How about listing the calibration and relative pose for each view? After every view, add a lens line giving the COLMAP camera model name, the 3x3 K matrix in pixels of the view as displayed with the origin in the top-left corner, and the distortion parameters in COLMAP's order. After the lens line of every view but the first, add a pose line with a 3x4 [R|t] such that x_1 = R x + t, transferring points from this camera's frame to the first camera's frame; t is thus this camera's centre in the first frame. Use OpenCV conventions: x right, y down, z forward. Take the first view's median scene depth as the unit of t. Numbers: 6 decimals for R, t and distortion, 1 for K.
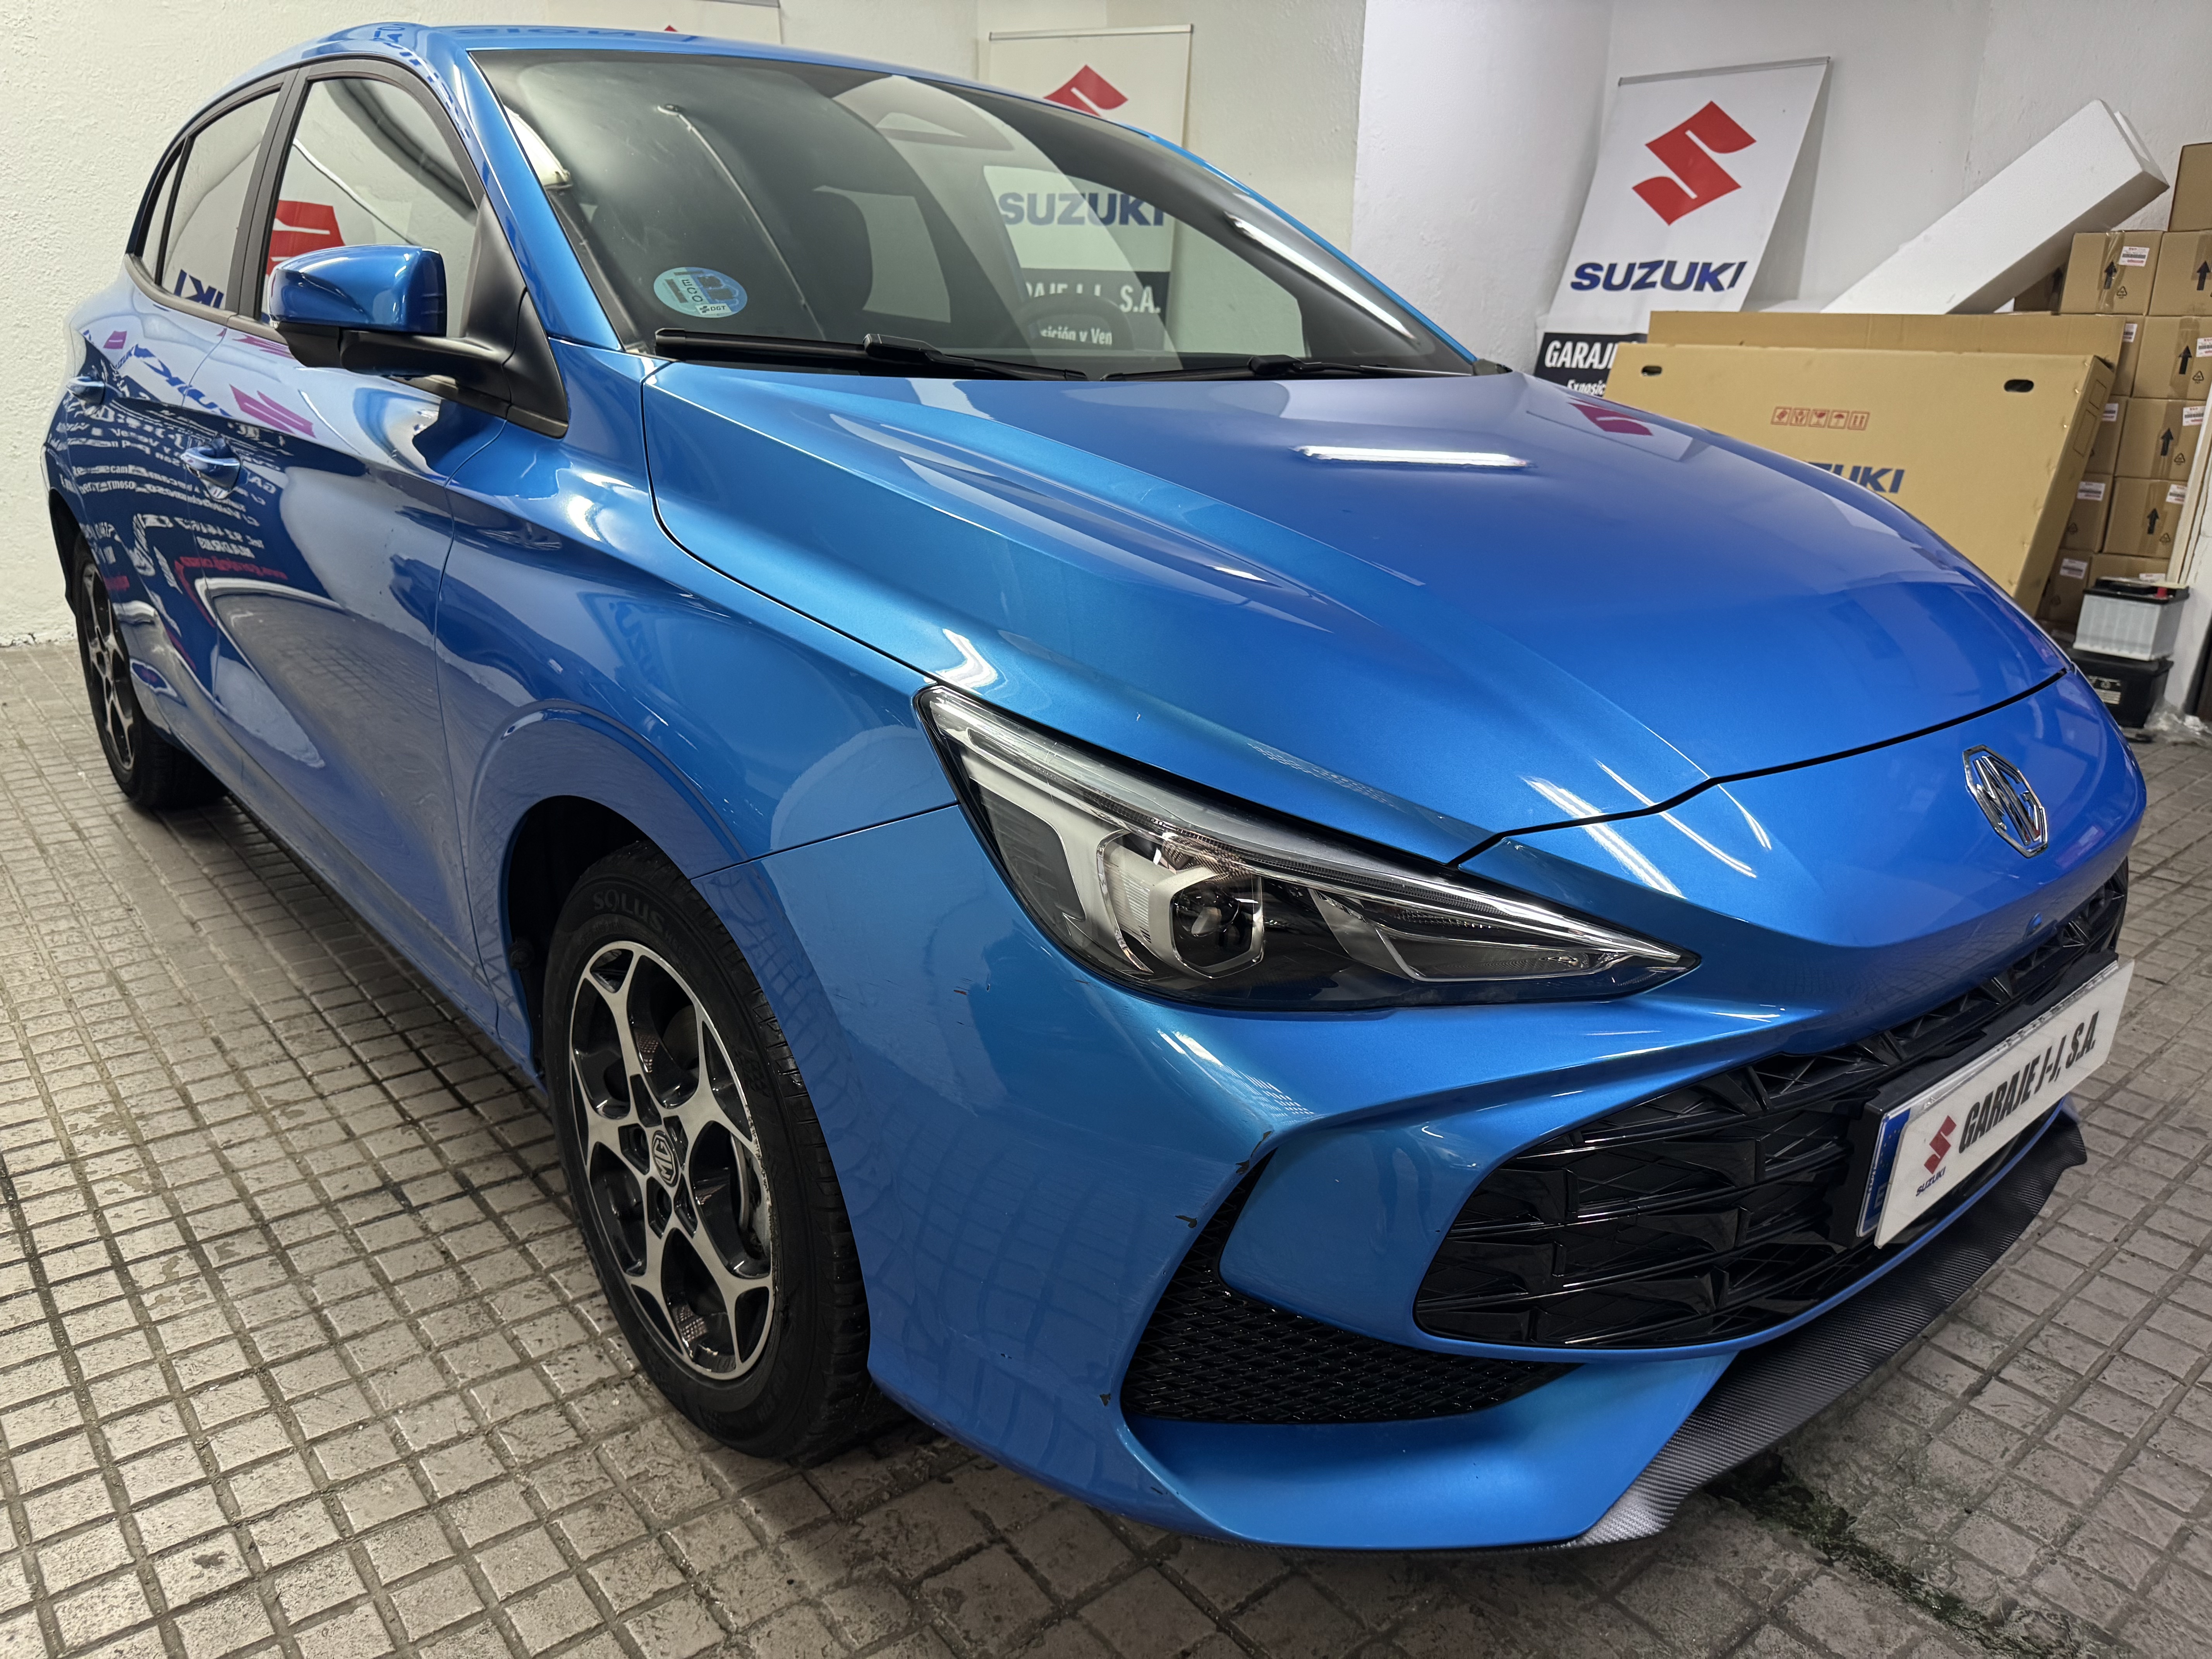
lens RADIAL K [[1588.7, 0, 1154.0], [0, 1588.7, 829.0], [0, 0, 1]] dist [-0.000209, 0.000328]
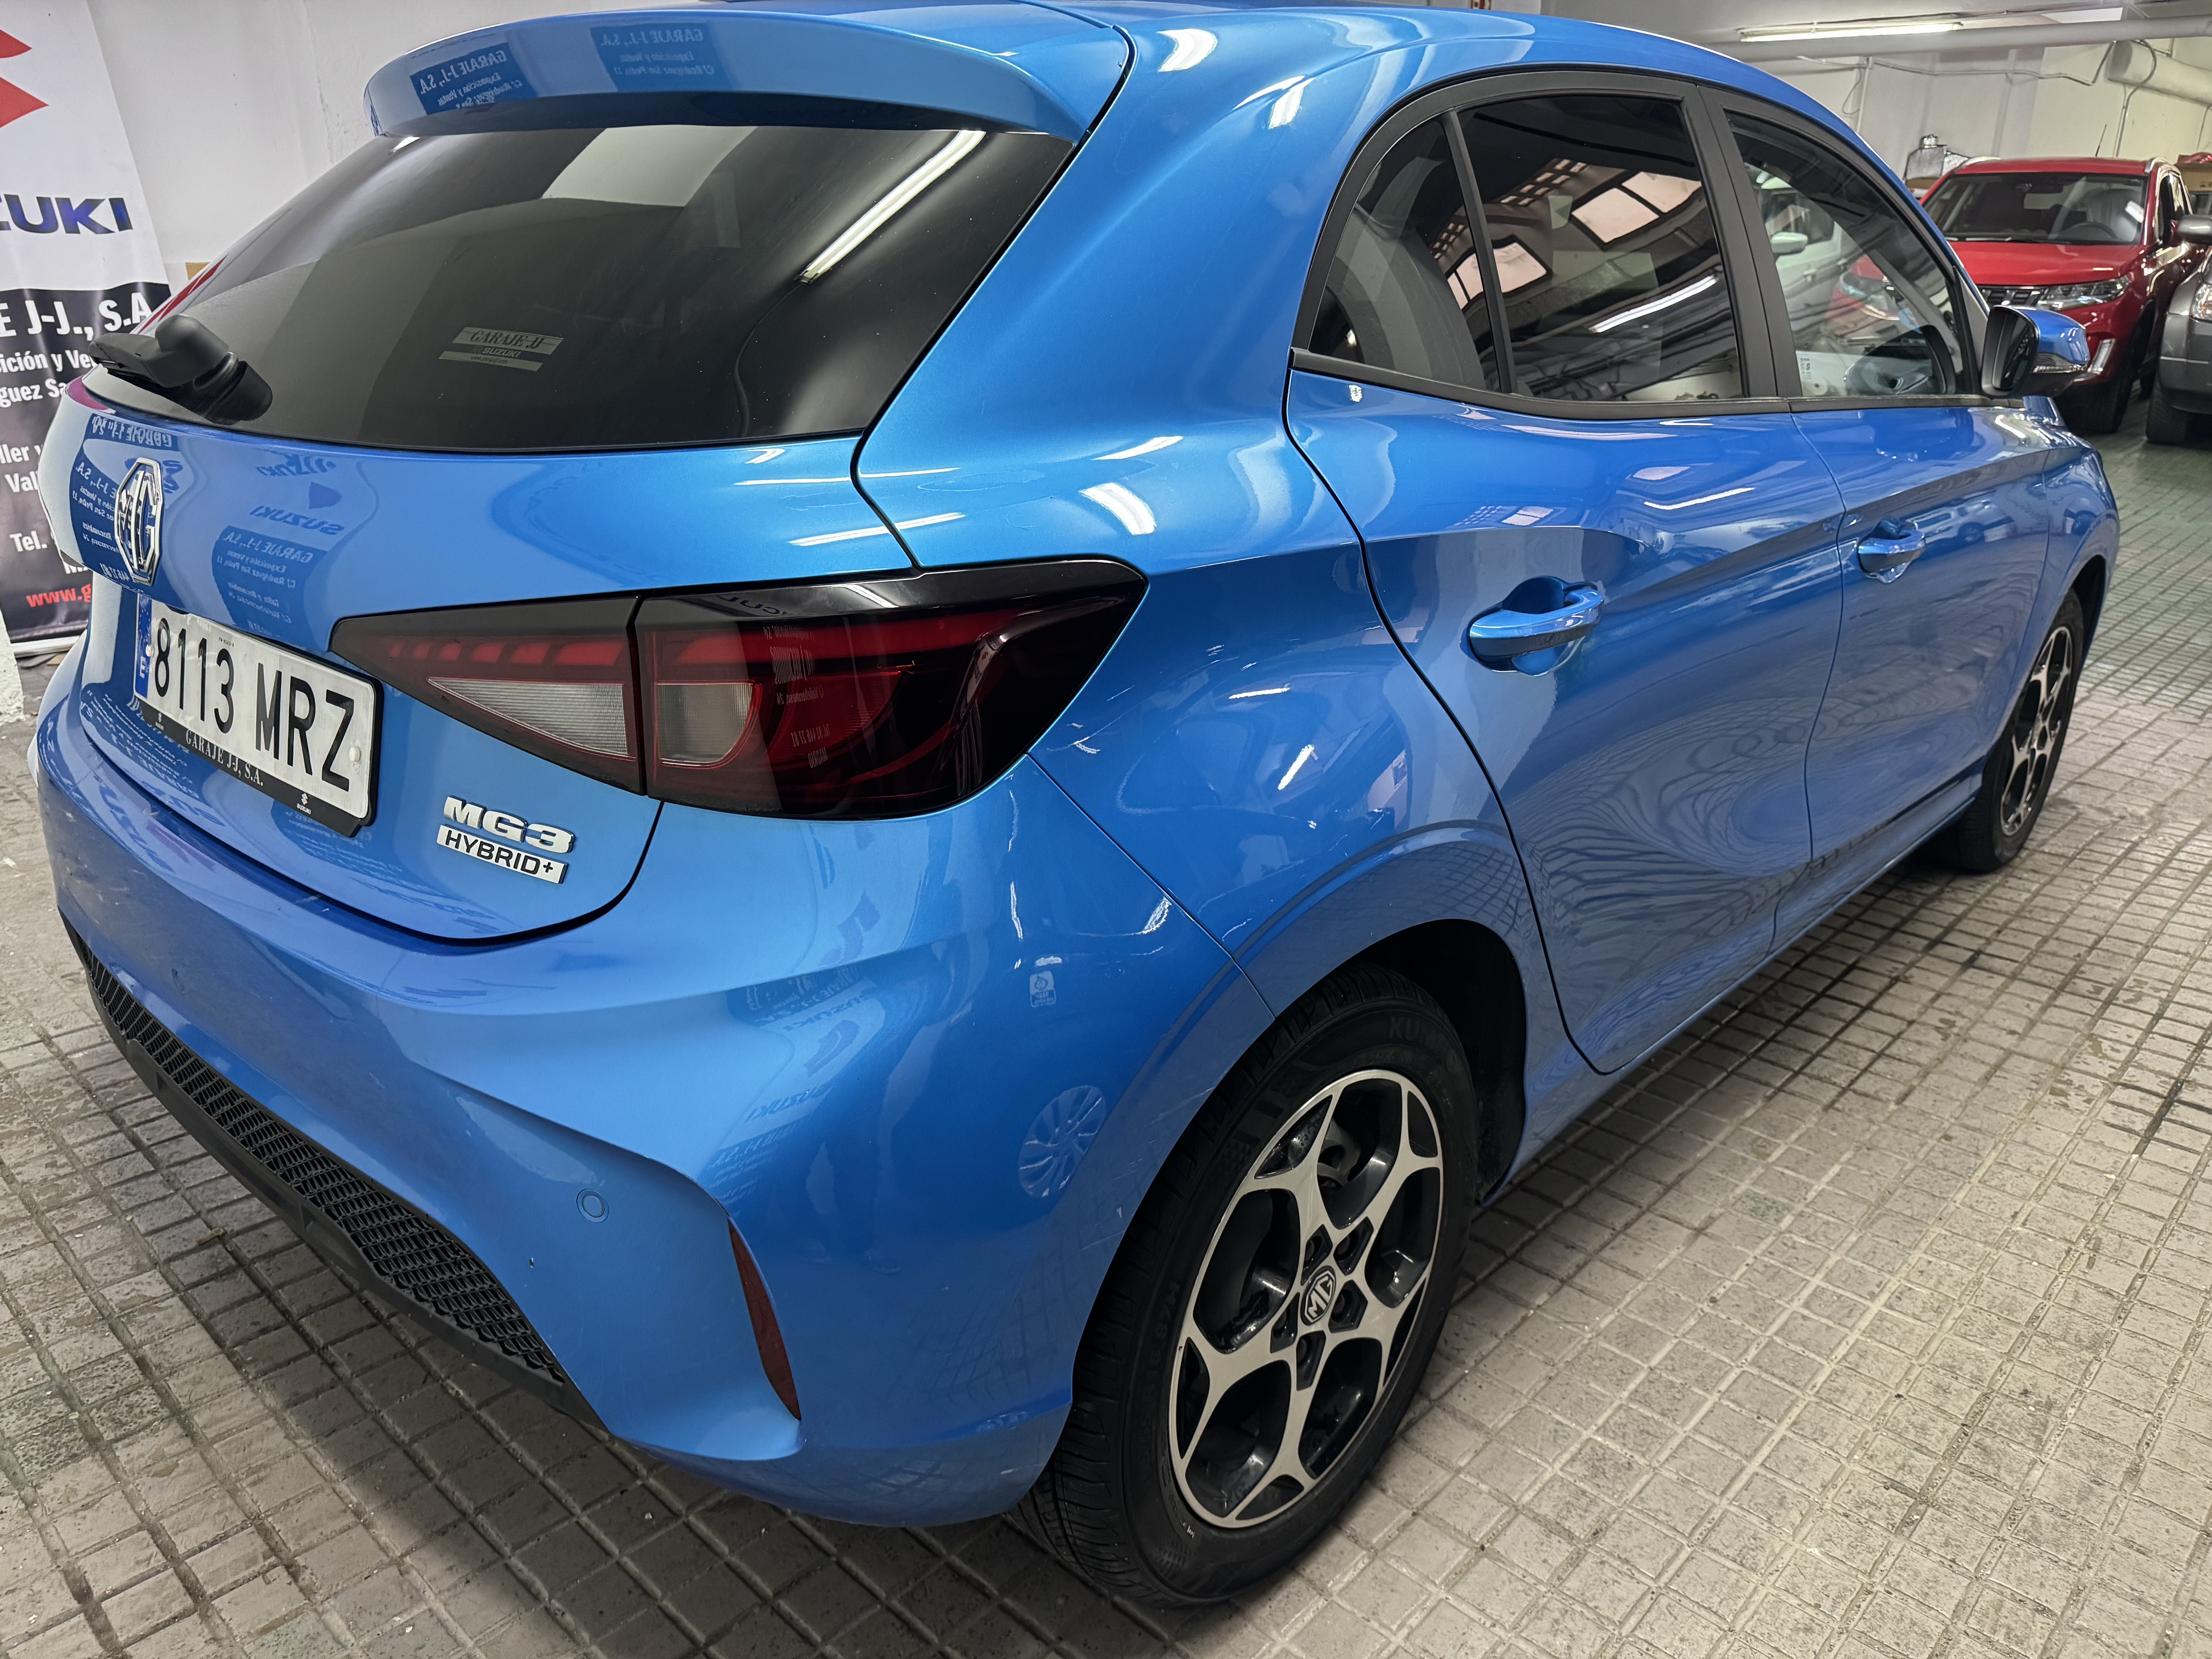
lens RADIAL K [[1588.7, 0, 1154.0], [0, 1588.7, 829.0], [0, 0, 1]] dist [-0.000209, 0.000328]
pose [[-0.129199, -0.381926, 0.915117, -1.581765], [0.266209, 0.875616, 0.403025, -0.619351], [-0.955217, 0.295683, -0.011457, 1.623264]]
